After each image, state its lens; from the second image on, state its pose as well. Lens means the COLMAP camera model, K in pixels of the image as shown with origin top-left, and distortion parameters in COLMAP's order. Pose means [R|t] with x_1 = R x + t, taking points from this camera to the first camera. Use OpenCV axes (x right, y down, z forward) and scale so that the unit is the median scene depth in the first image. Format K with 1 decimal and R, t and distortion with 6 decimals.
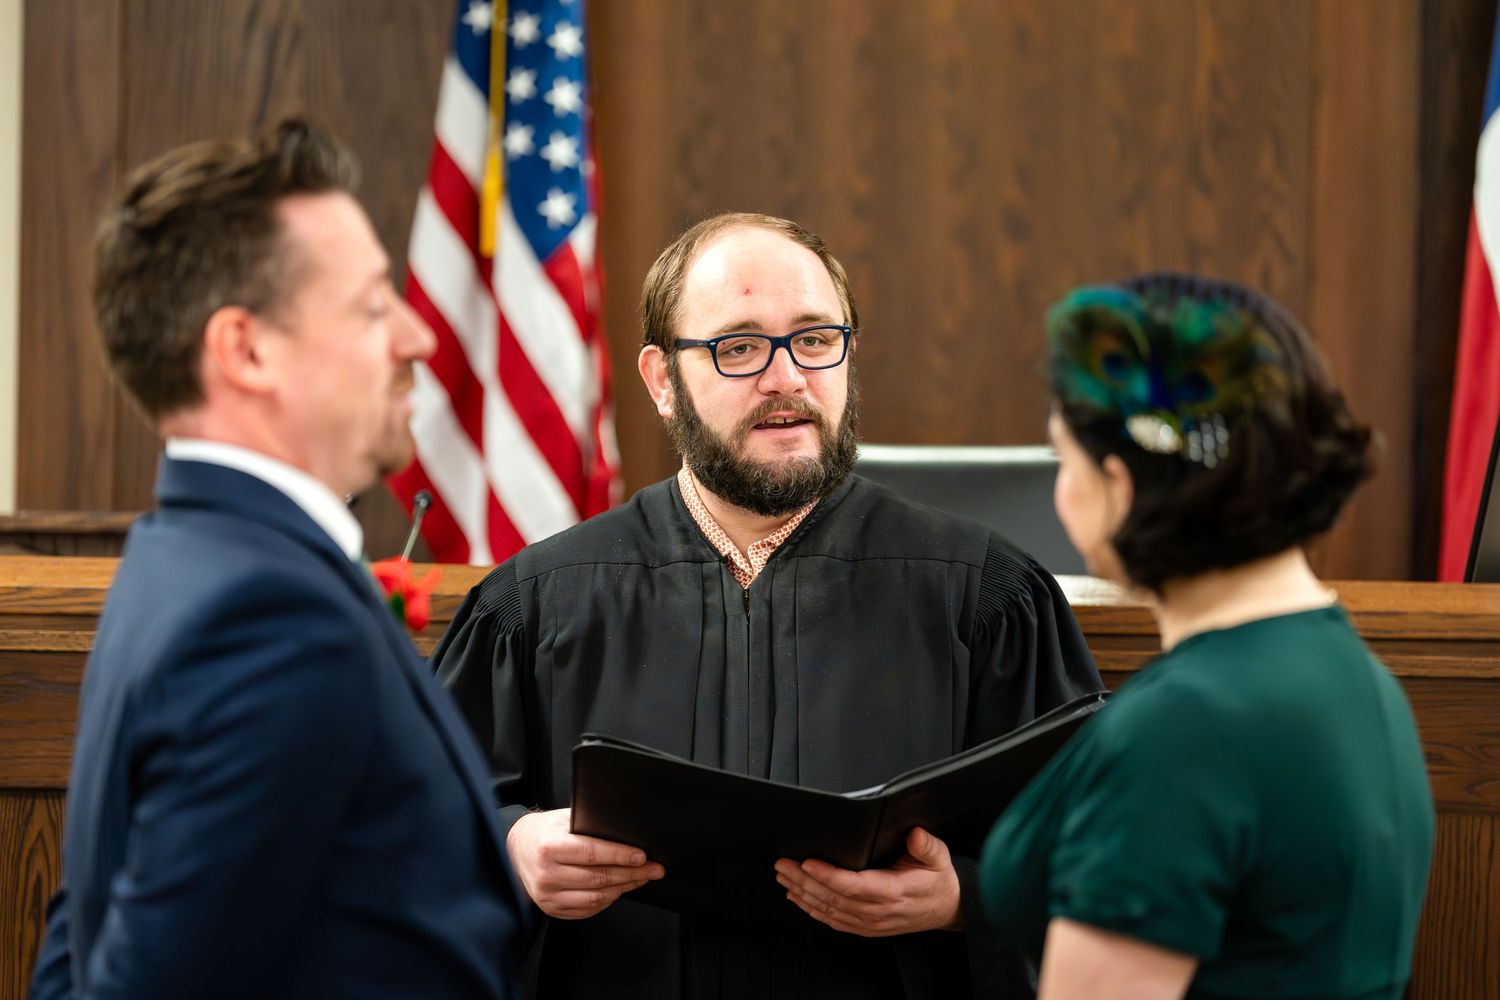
lens RADIAL K [[6840.2, 0, 751.8], [0, 6840.2, 497.0], [0, 0, 1]] dist [-0.079329, 0.000000]
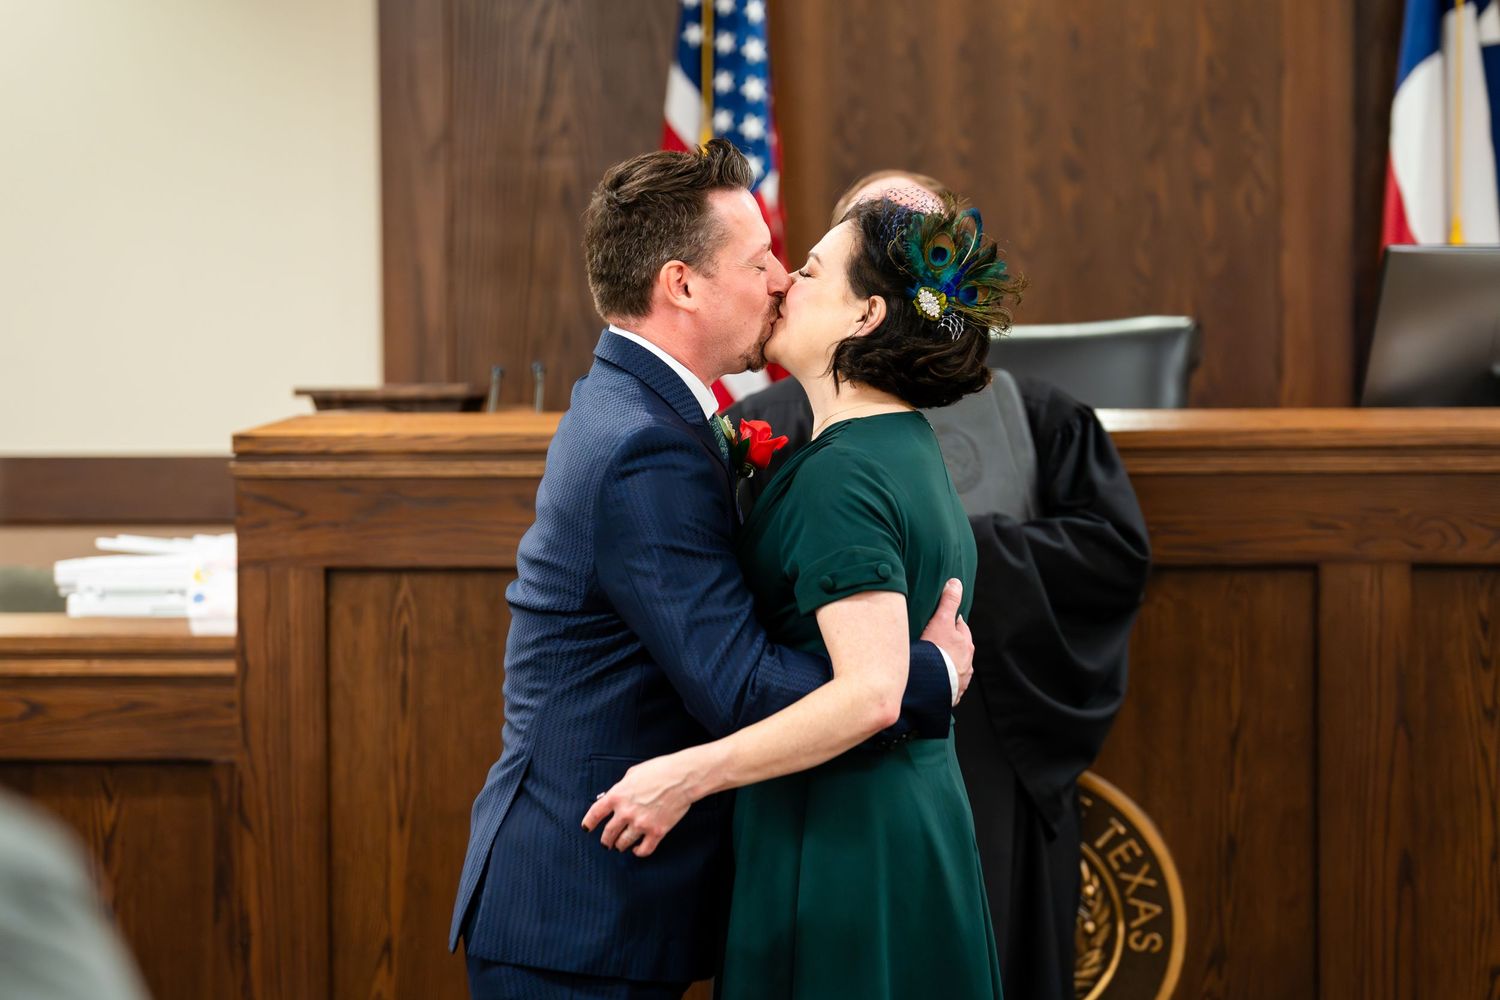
lens RADIAL K [[5542.0, 0, 749.0], [0, 5542.0, 500.5], [0, 0, 1]] dist [0.141753, 0.000000]
pose [[0.998974, -0.022704, -0.039198, 0.015023], [0.023566, 0.999488, 0.021650, 0.002628], [0.038686, -0.022552, 0.998997, -0.165284]]
